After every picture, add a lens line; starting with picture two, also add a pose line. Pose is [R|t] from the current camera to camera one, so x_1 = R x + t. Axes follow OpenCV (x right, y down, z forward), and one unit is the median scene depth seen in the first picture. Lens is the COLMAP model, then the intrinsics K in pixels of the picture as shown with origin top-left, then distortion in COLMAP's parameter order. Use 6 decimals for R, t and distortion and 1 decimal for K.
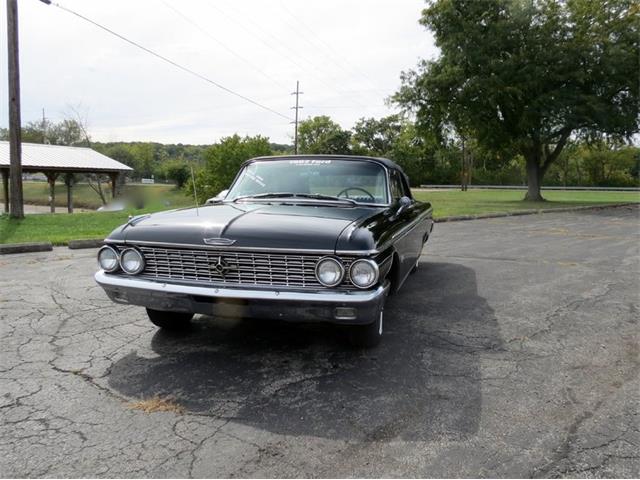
lens RADIAL K [[497.1, 0, 331.0], [0, 497.1, 236.1], [0, 0, 1]] dist [-0.015357, -0.019233]
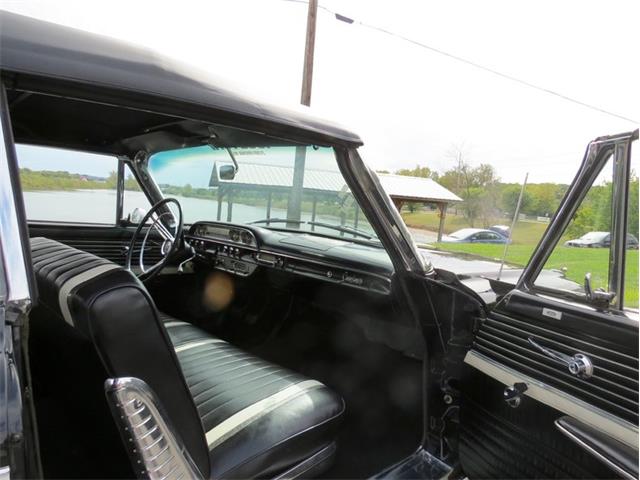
lens RADIAL K [[447.0, 0, 319.4], [0, 447.0, 231.5], [0, 0, 1]] dist [-0.035916, 0.015136]
pose [[0.670797, 0.079625, -0.737355, 0.030261], [-0.137718, 0.990302, -0.018347, -0.020683], [0.728743, 0.113854, 0.675257, 0.202658]]
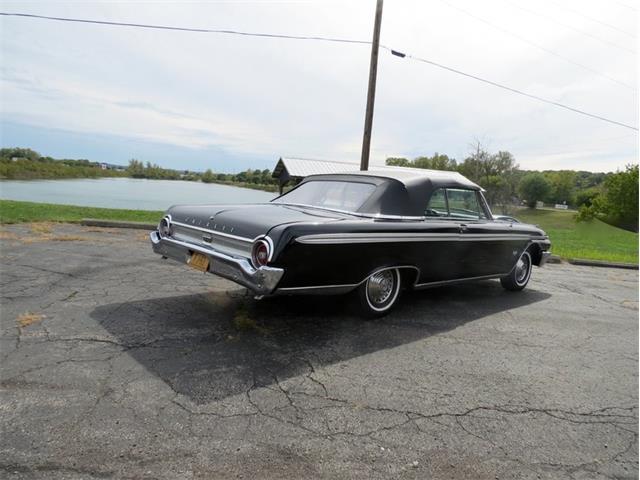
lens RADIAL K [[447.0, 0, 324.6], [0, 447.0, 230.1], [0, 0, 1]] dist [-0.035916, 0.015136]
pose [[0.652191, 0.098064, -0.751685, 0.101172], [-0.138434, 0.990330, 0.009086, -0.005283], [0.745308, 0.098133, 0.659459, 0.064002]]
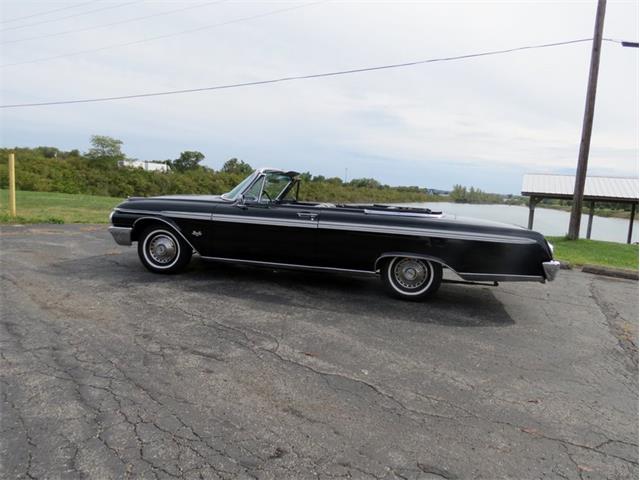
lens RADIAL K [[447.0, 0, 318.4], [0, 447.0, 238.7], [0, 0, 1]] dist [-0.035916, 0.015136]
pose [[0.002900, 0.086773, -0.996224, 0.208768], [-0.162907, 0.982961, 0.085143, -0.012686], [0.986637, 0.162045, 0.016987, 0.176066]]
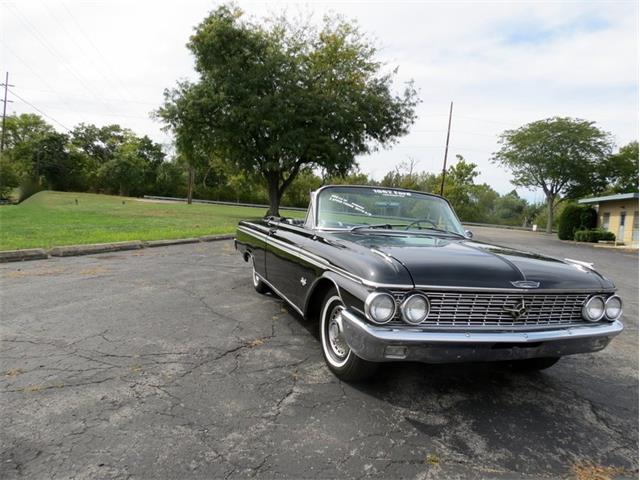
lens RADIAL K [[447.0, 0, 313.2], [0, 447.0, 238.2], [0, 0, 1]] dist [-0.035916, 0.015136]
pose [[0.835739, 0.022381, 0.548671, -0.104987], [-0.015627, 0.999734, -0.016978, -0.005860], [-0.548905, 0.005615, 0.835866, 0.051246]]
